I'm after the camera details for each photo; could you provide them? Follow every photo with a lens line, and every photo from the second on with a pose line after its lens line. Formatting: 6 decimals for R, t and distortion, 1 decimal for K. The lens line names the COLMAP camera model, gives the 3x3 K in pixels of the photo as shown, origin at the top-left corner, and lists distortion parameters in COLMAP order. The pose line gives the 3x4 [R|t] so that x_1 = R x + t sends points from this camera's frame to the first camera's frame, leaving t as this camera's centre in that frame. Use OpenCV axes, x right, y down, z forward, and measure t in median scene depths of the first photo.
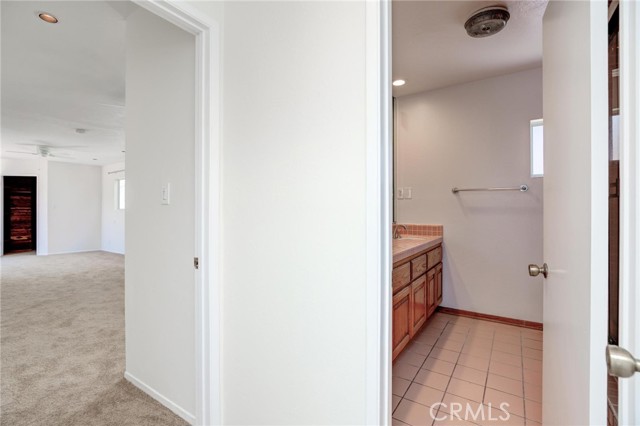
lens RADIAL K [[292.0, 0, 316.1], [0, 292.0, 209.7], [0, 0, 1]] dist [-0.001959, -0.000207]
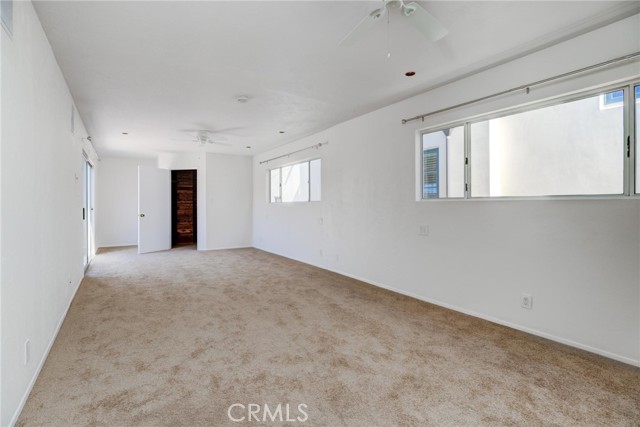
lens RADIAL K [[292.9, 0, 320.9], [0, 292.9, 211.7], [0, 0, 1]] dist [-0.003163, -0.000751]
pose [[0.934411, 0.013689, -0.355932, -0.219660], [-0.006237, 0.999737, 0.022077, 0.003136], [0.356141, -0.018410, 0.934251, 0.228608]]
